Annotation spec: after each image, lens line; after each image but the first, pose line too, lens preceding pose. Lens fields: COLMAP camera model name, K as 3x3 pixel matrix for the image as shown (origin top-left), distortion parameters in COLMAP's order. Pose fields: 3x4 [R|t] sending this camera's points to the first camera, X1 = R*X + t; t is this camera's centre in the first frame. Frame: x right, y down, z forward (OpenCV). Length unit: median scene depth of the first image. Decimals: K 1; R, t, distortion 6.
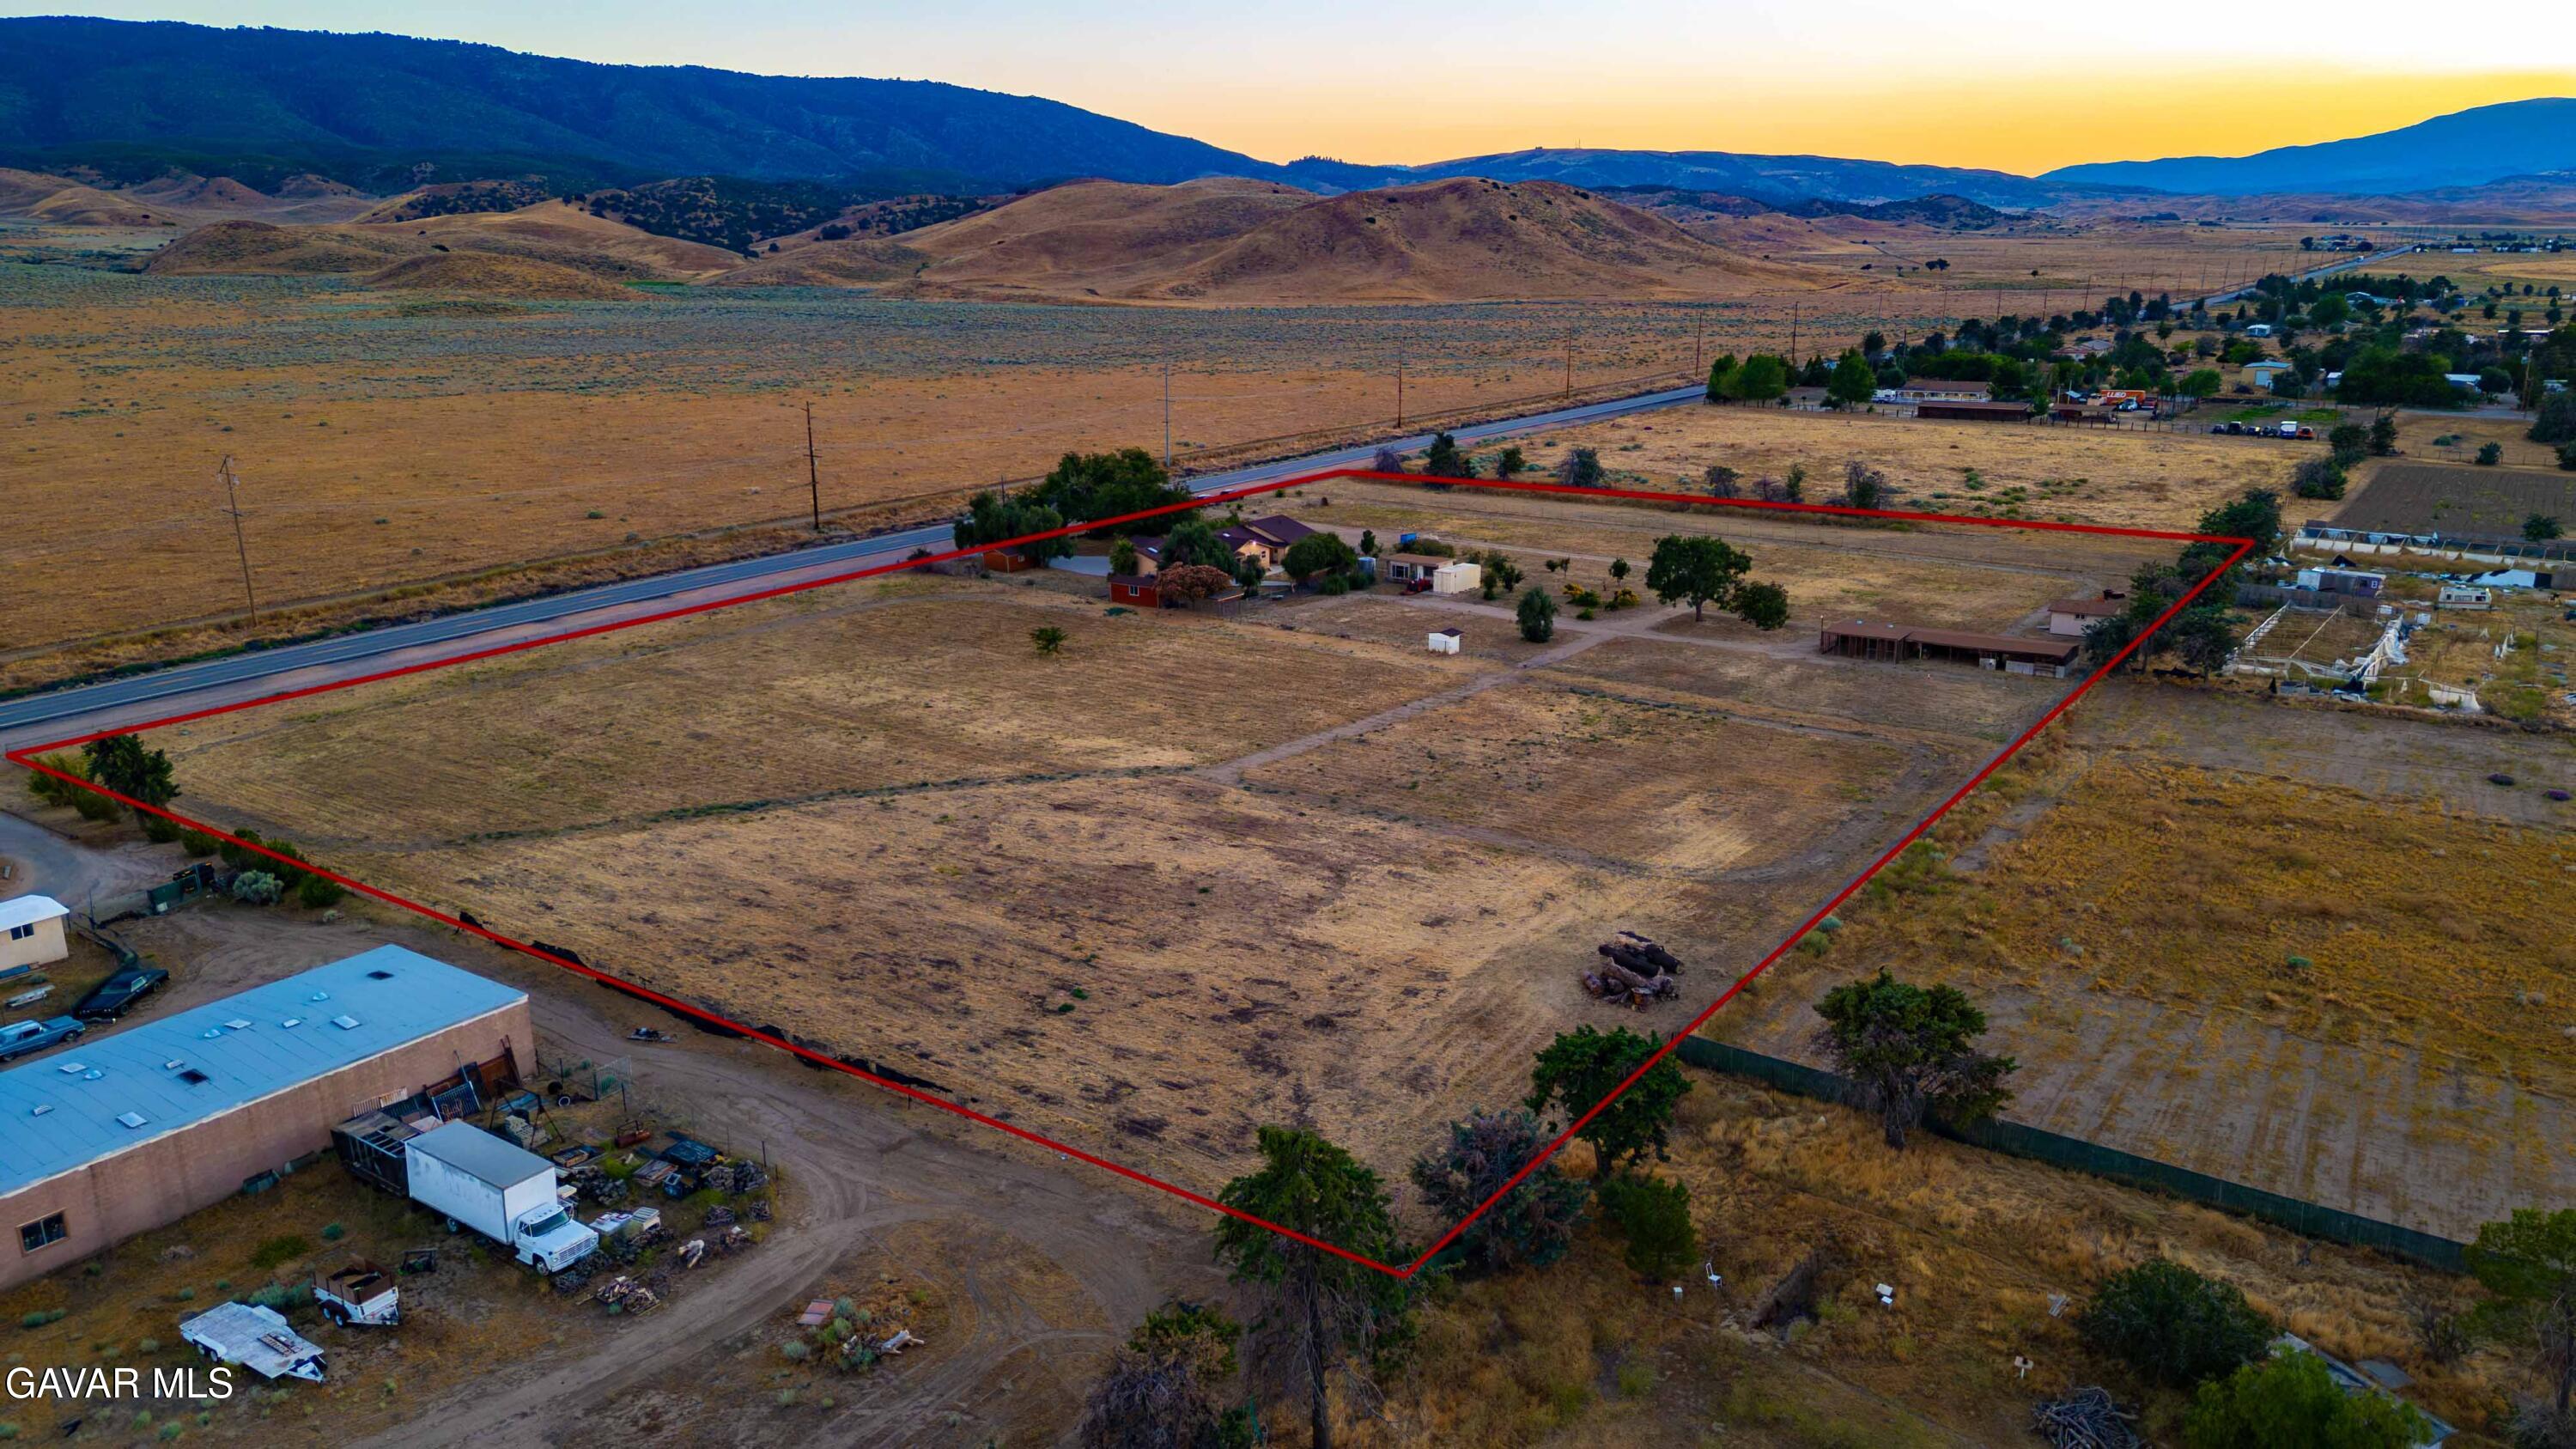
lens RADIAL K [[1825.8, 0, 1290.1], [0, 1825.8, 724.1], [0, 0, 1]] dist [0.062878, 0.000496]
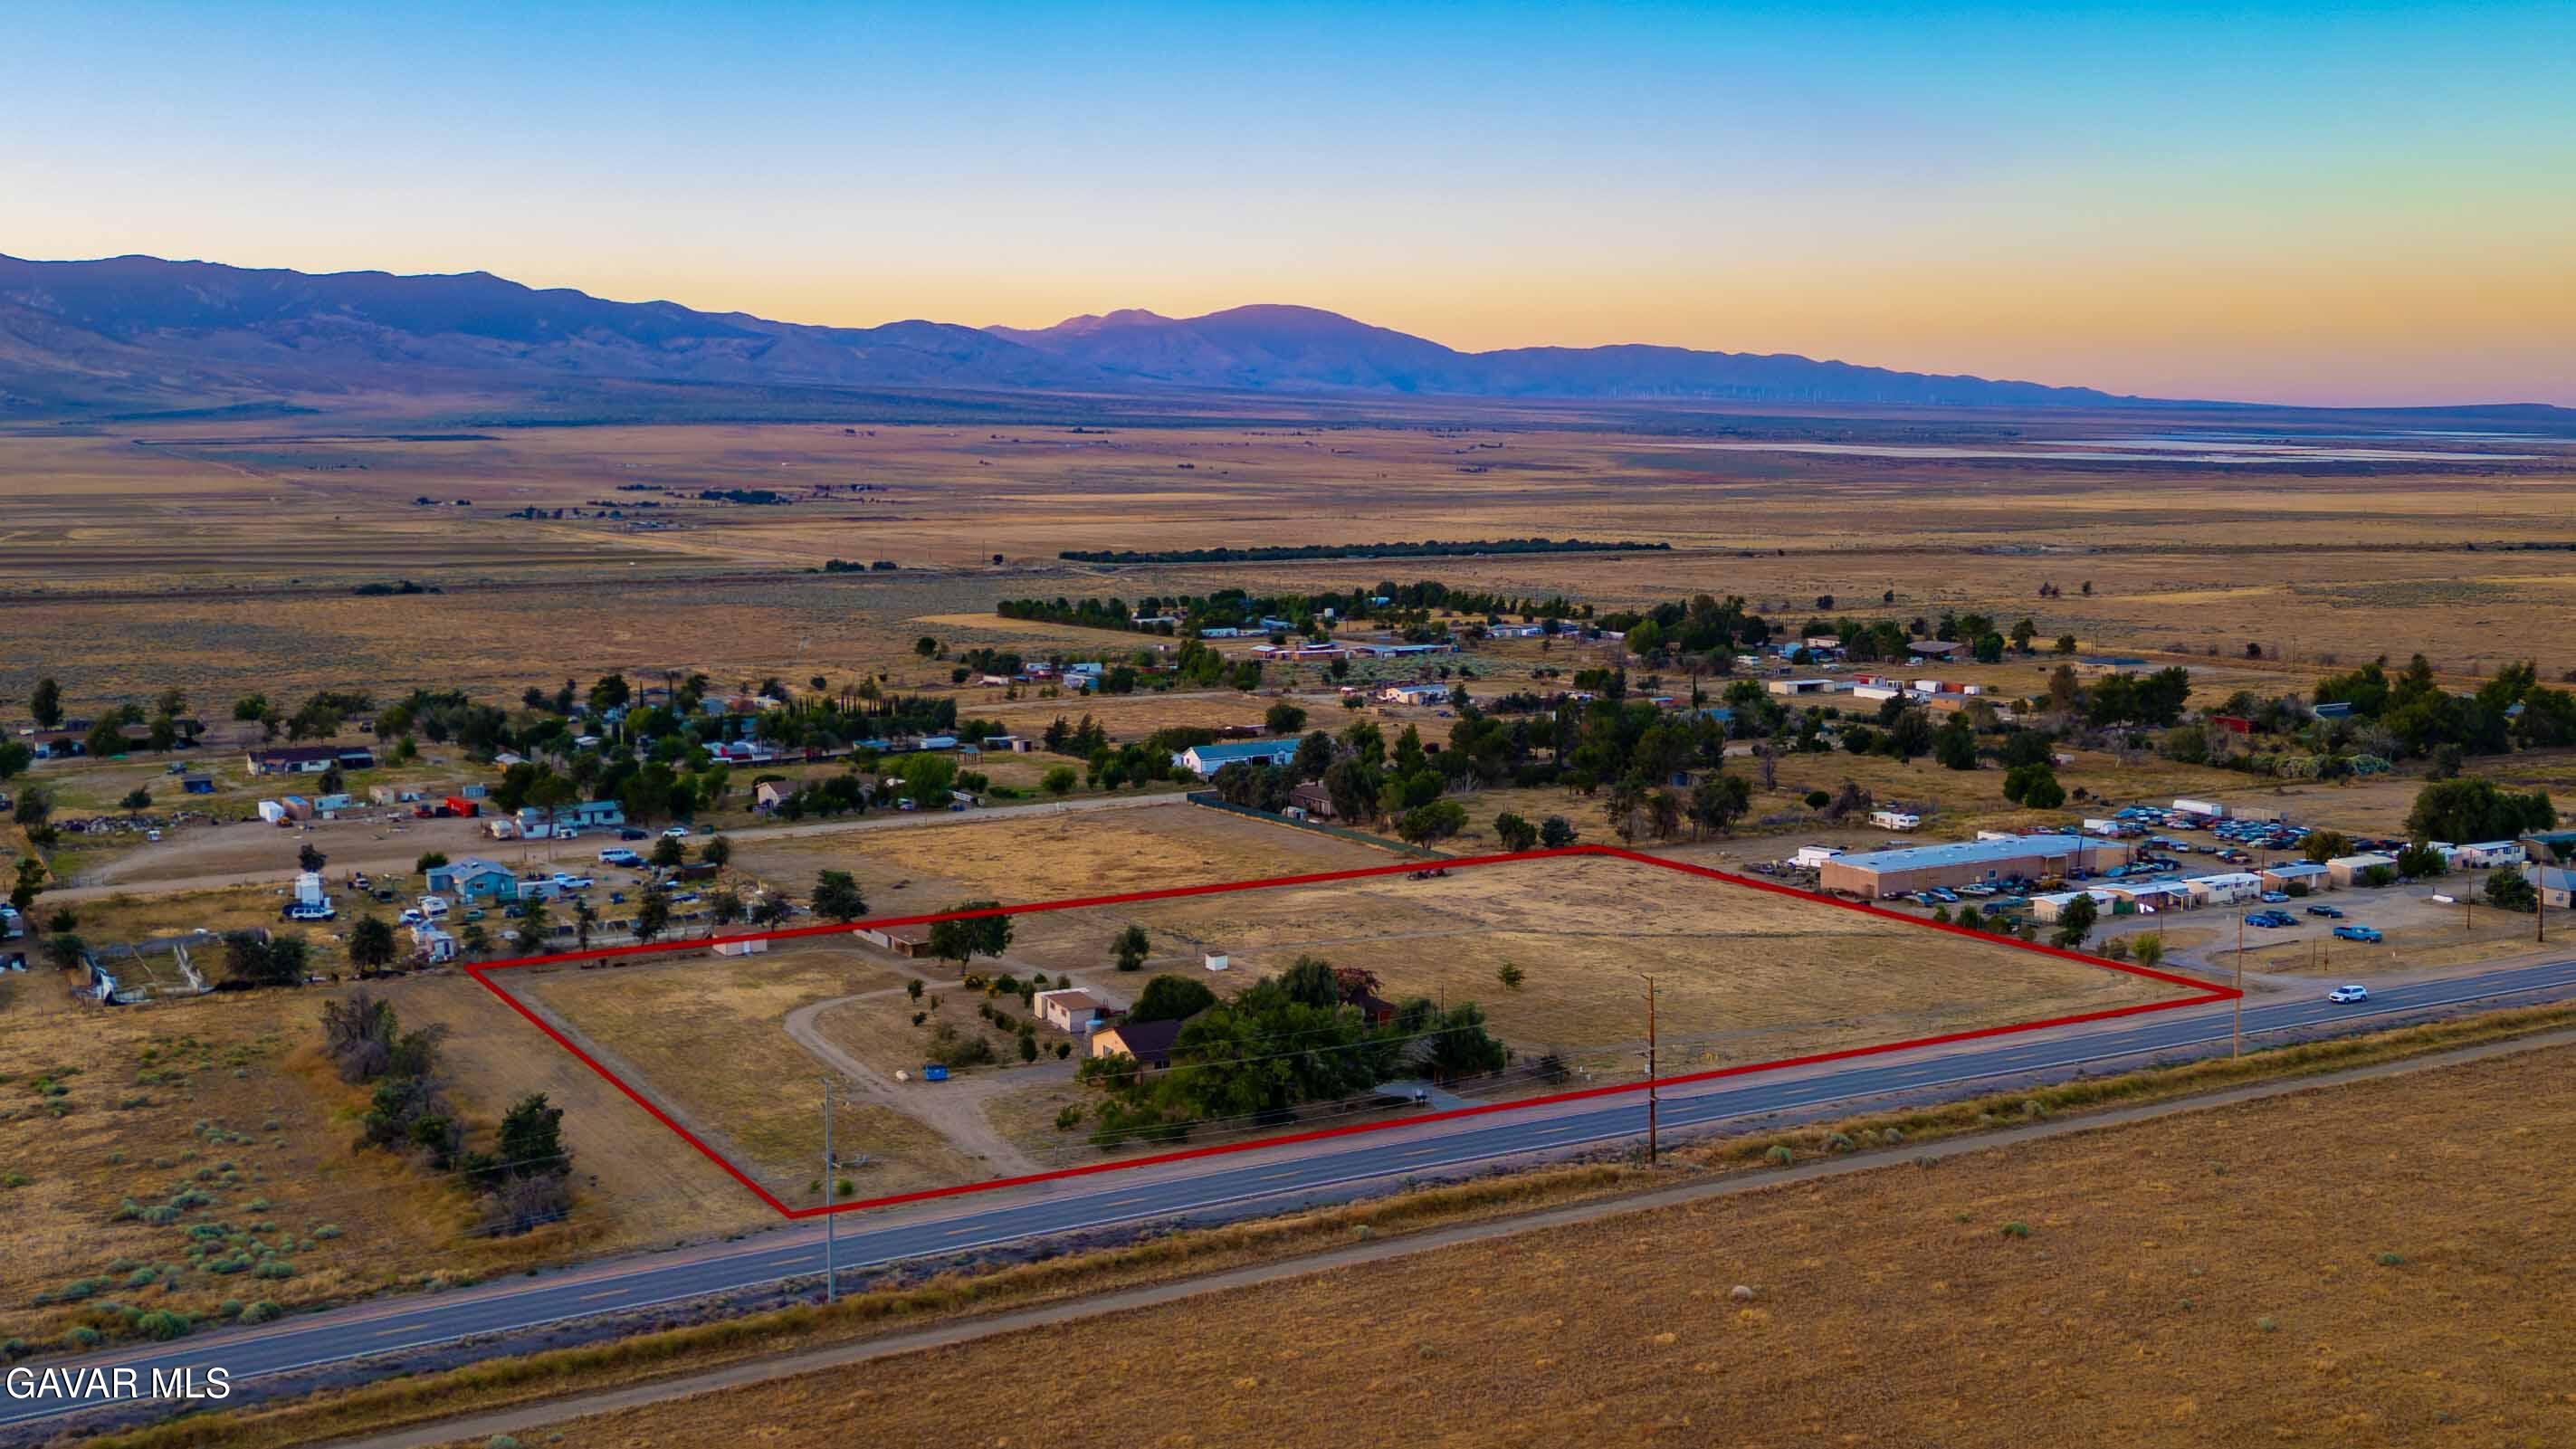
lens RADIAL K [[1825.4, 0, 1285.2], [0, 1825.4, 724.9], [0, 0, 1]] dist [0.062878, 0.000496]
pose [[-0.869243, -0.041120, 0.492672, -0.748064], [0.146353, 0.930467, 0.335876, -0.796917], [-0.472226, 0.364061, -0.802784, 2.492289]]
